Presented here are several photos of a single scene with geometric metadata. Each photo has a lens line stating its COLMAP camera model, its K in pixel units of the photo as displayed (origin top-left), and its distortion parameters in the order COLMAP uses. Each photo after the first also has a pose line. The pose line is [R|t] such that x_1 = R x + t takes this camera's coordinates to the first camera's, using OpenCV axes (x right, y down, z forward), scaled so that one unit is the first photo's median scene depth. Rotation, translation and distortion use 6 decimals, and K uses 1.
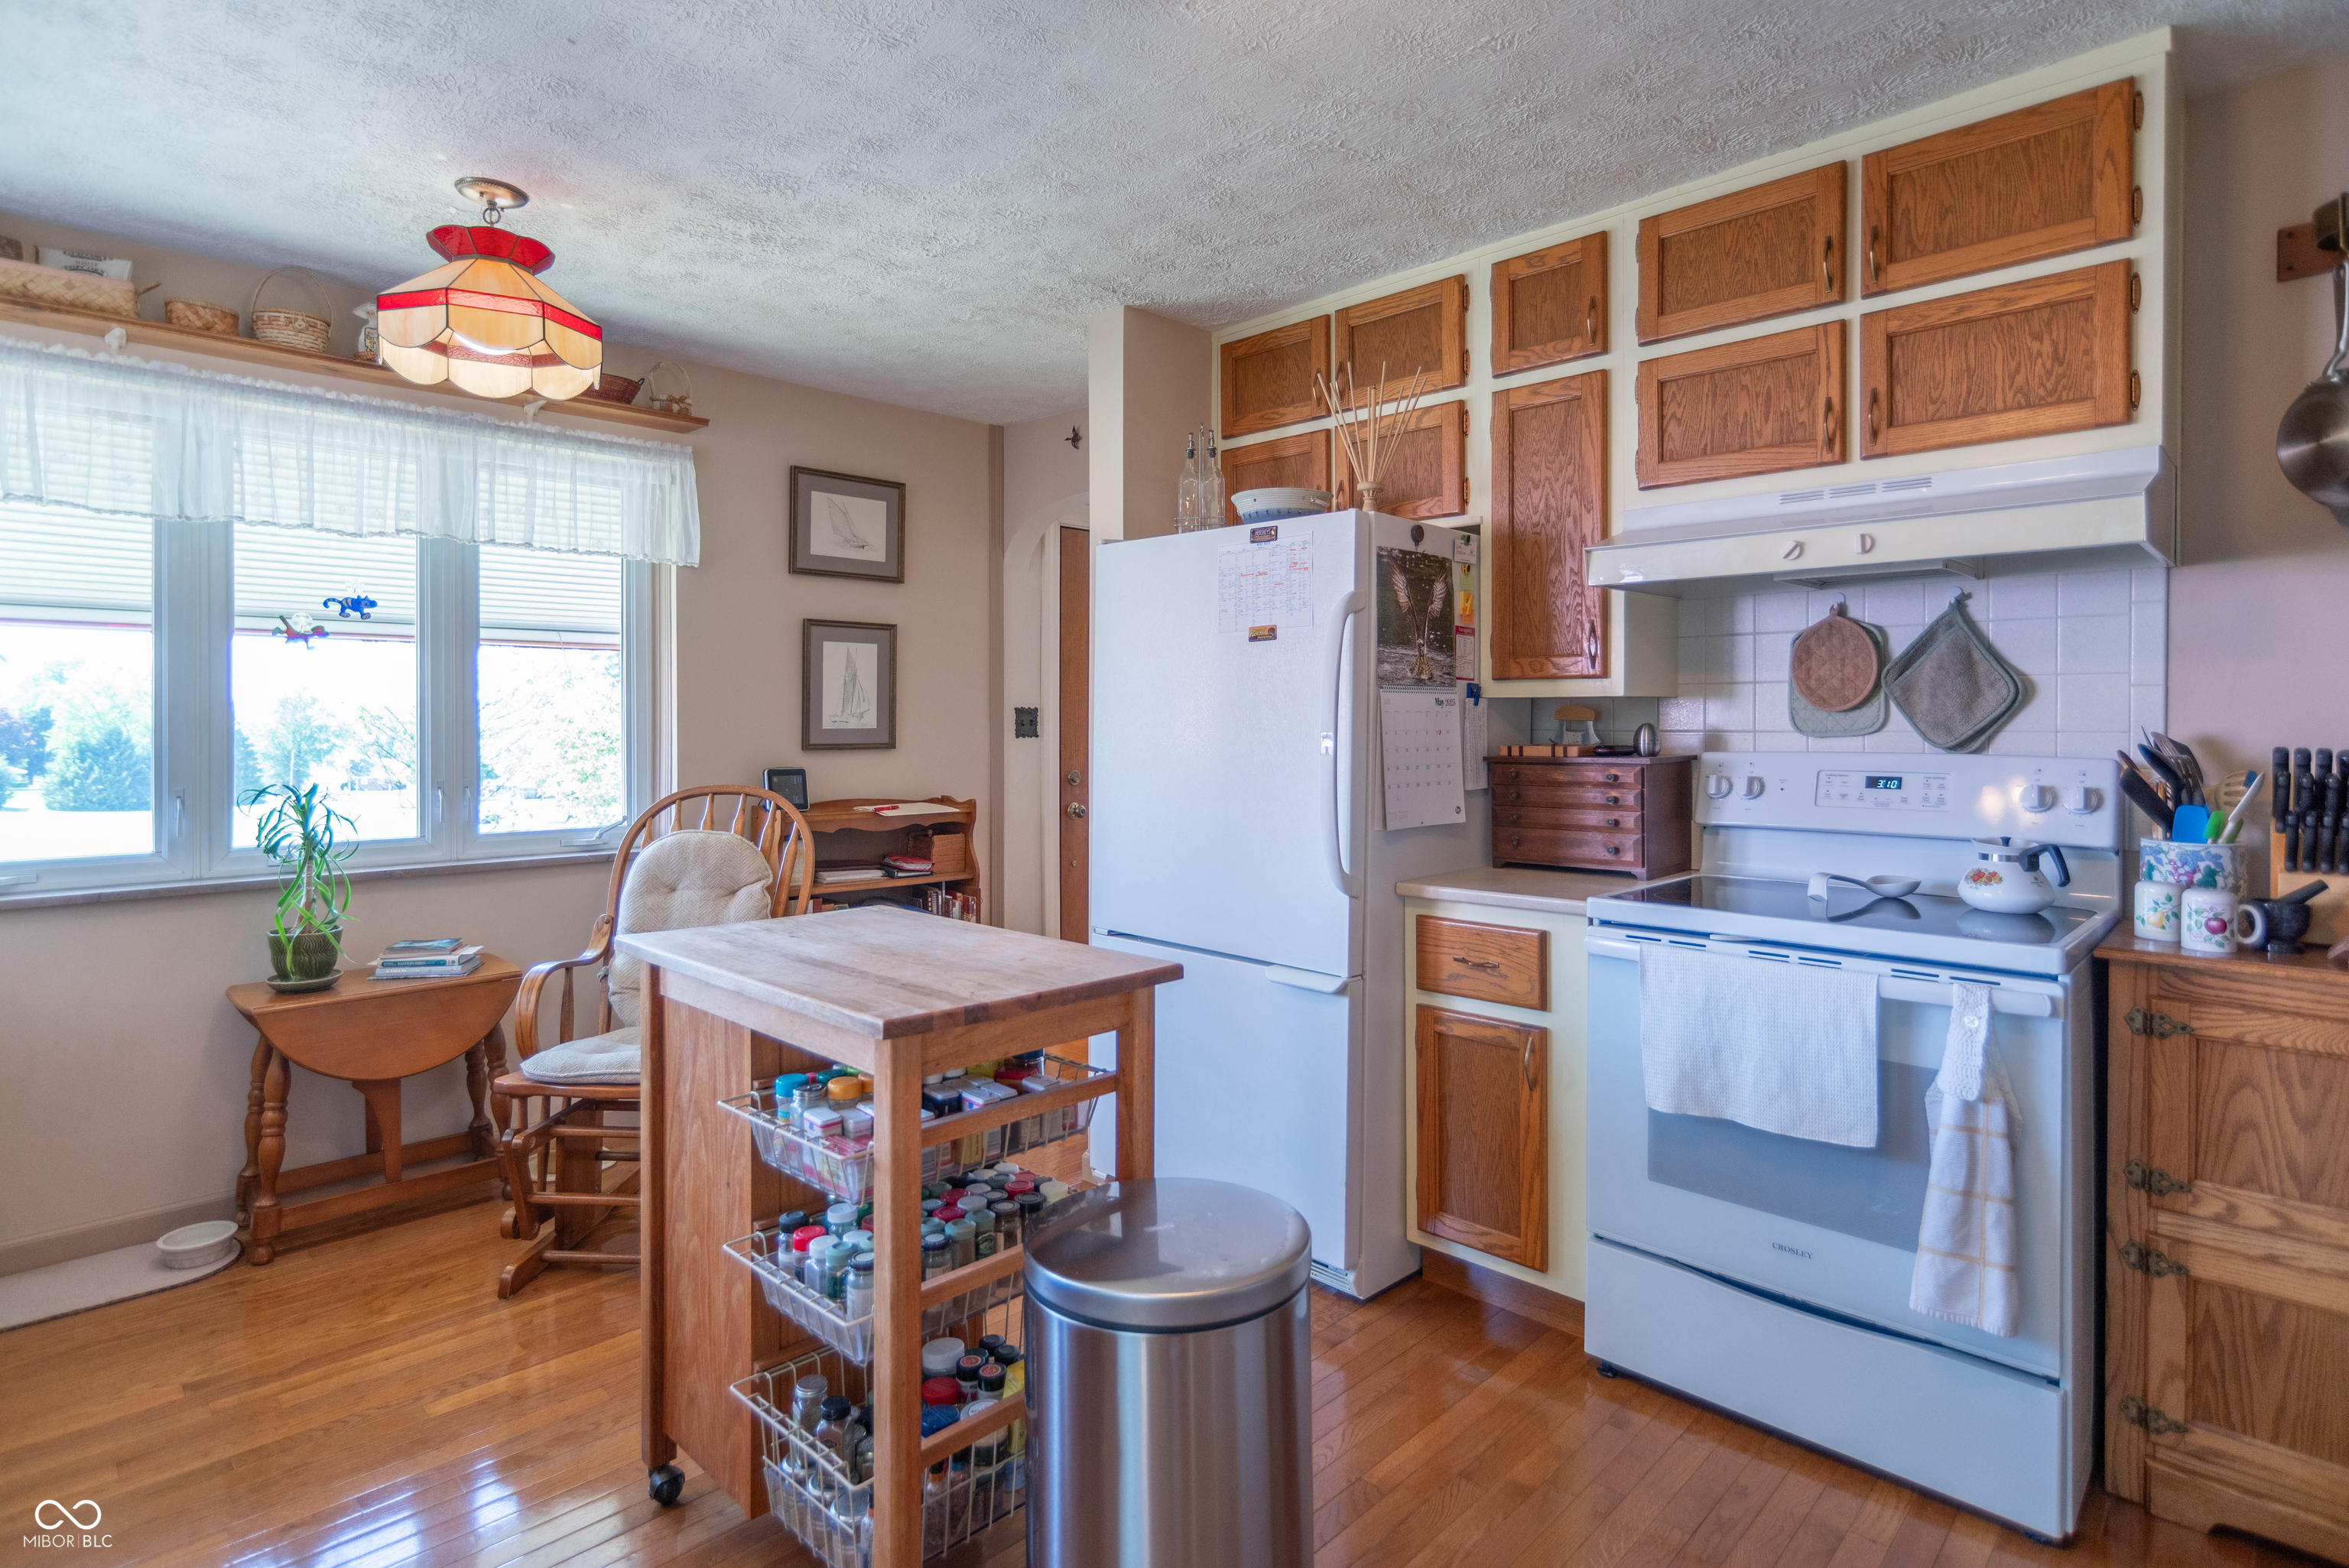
lens RADIAL K [[1193.2, 0, 1186.5], [0, 1193.2, 730.4], [0, 0, 1]] dist [-0.019807, 0.010199]
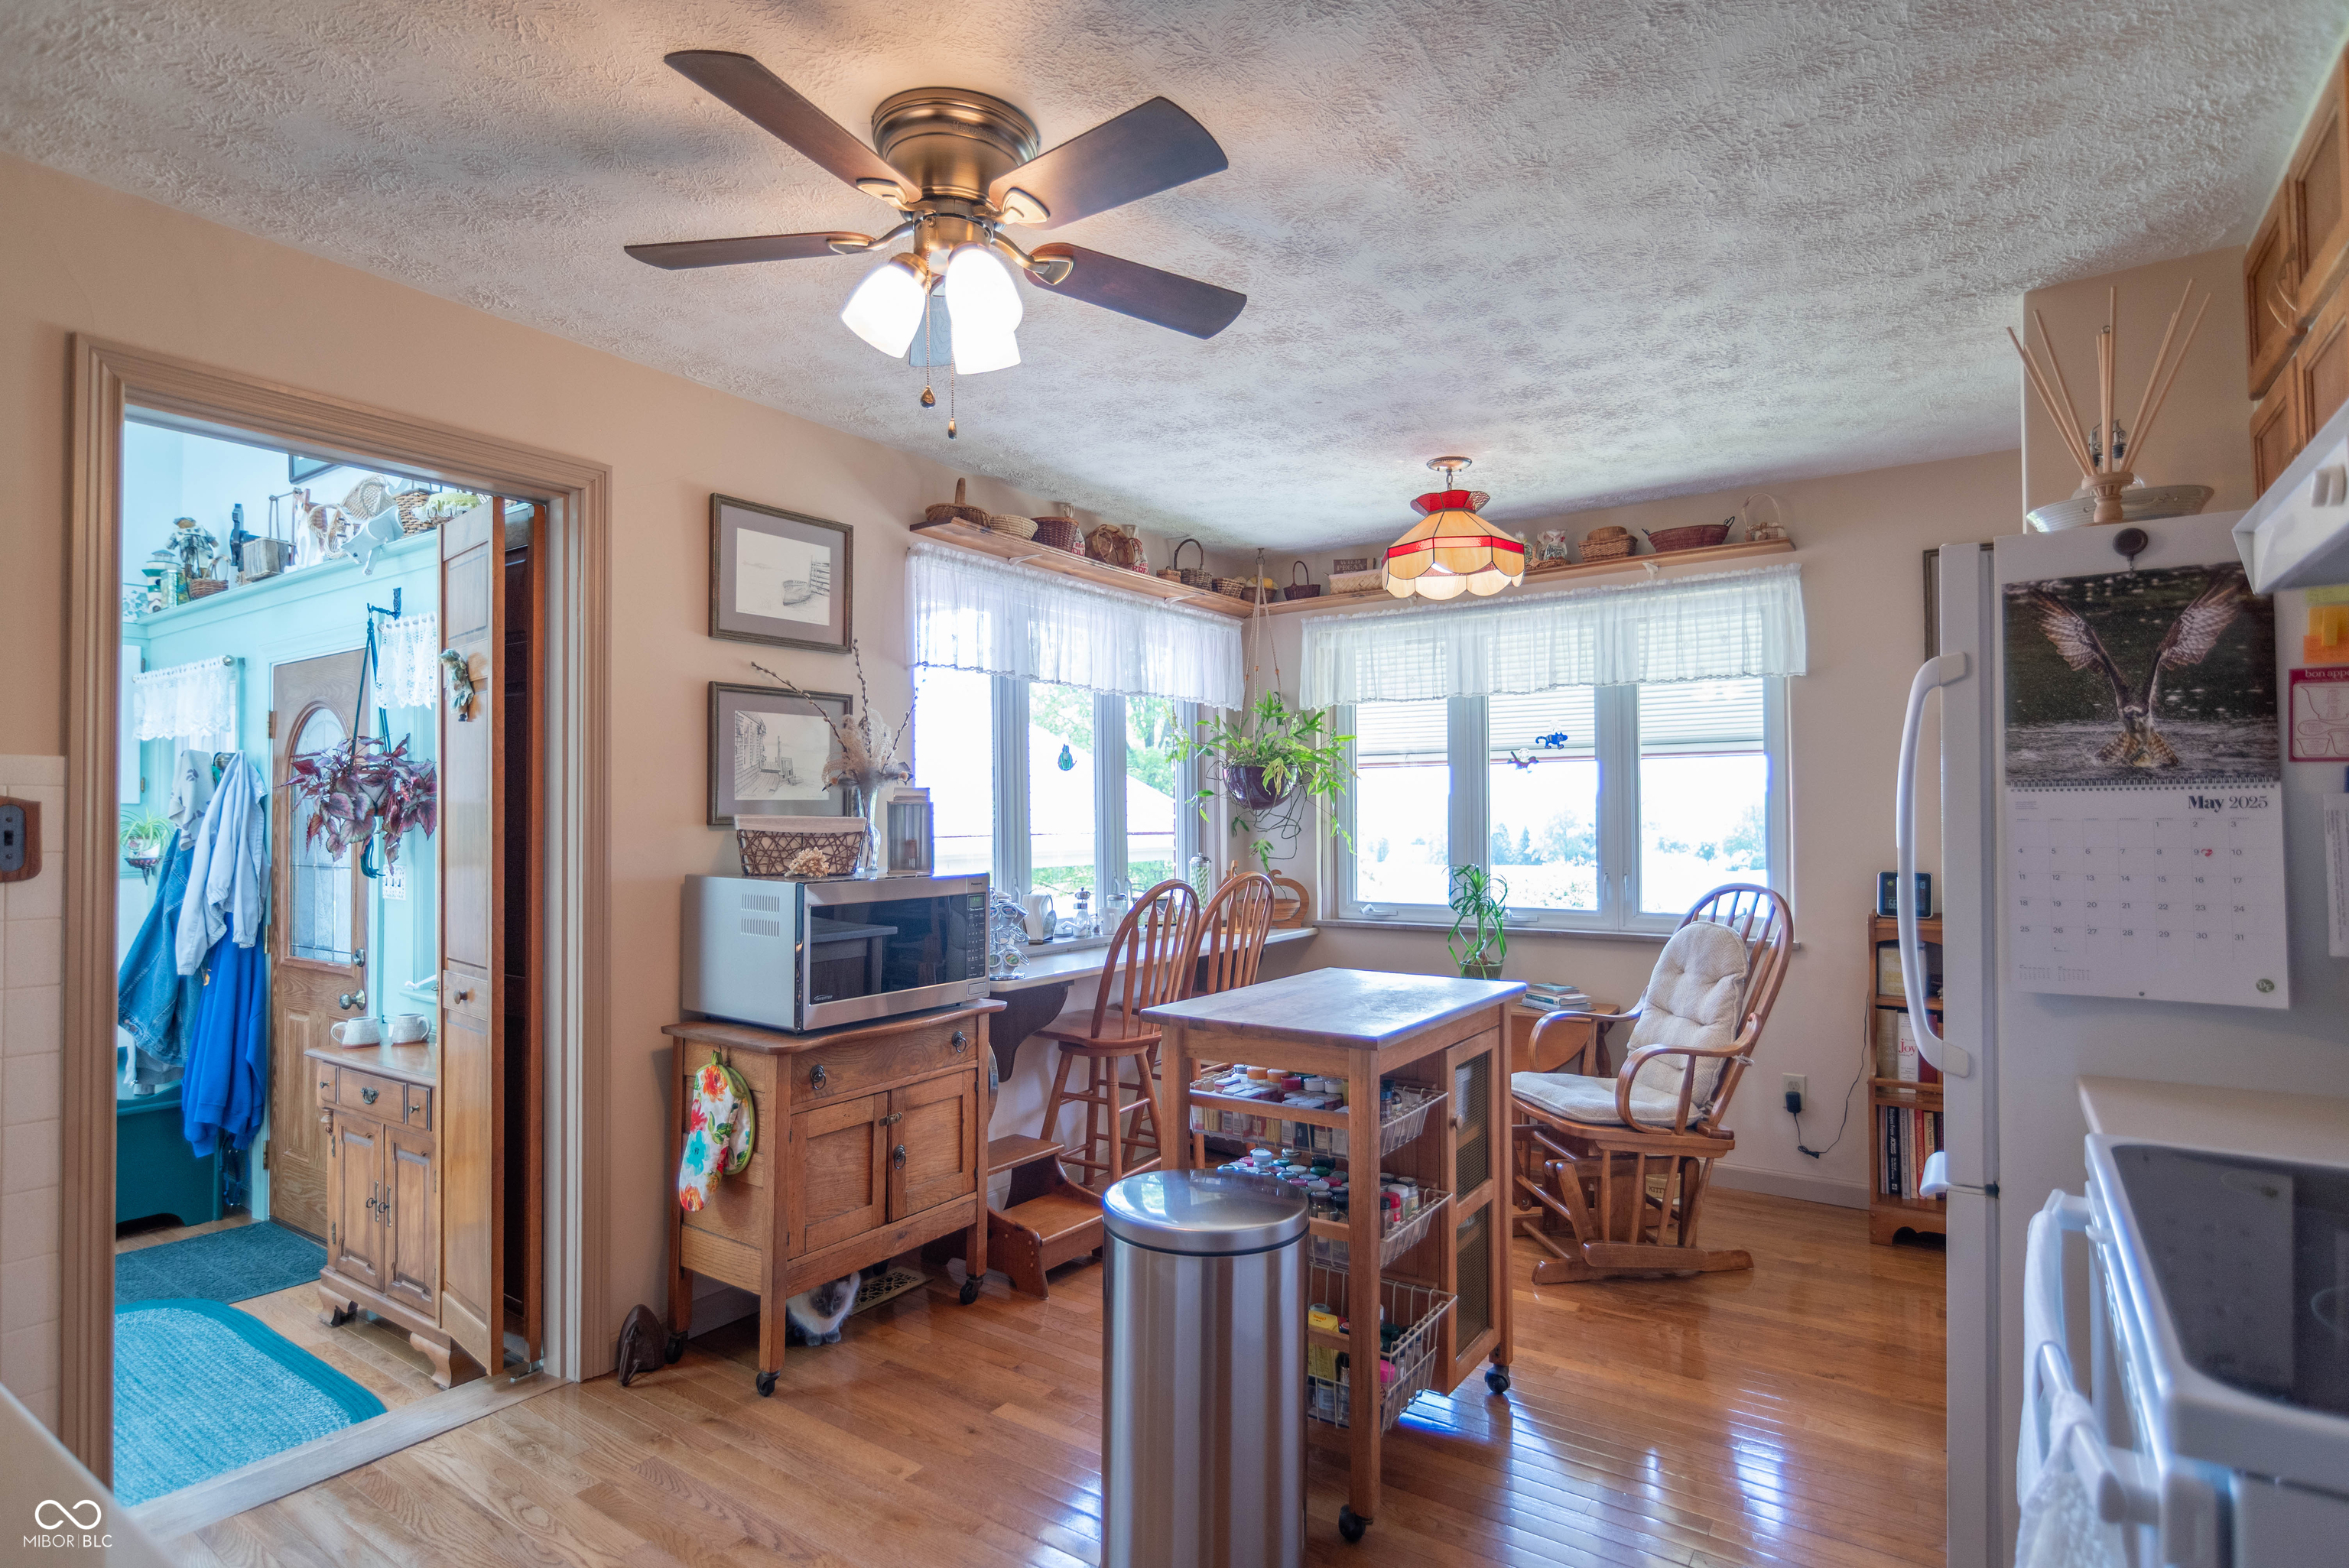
lens RADIAL K [[1193.2, 0, 1156.8], [0, 1193.2, 774.7], [0, 0, 1]] dist [-0.019807, 0.010199]
pose [[0.160993, -0.032545, -0.986419, 0.674648], [-0.007732, 0.999384, -0.034235, -0.012404], [0.986925, 0.013139, 0.160642, 0.347202]]
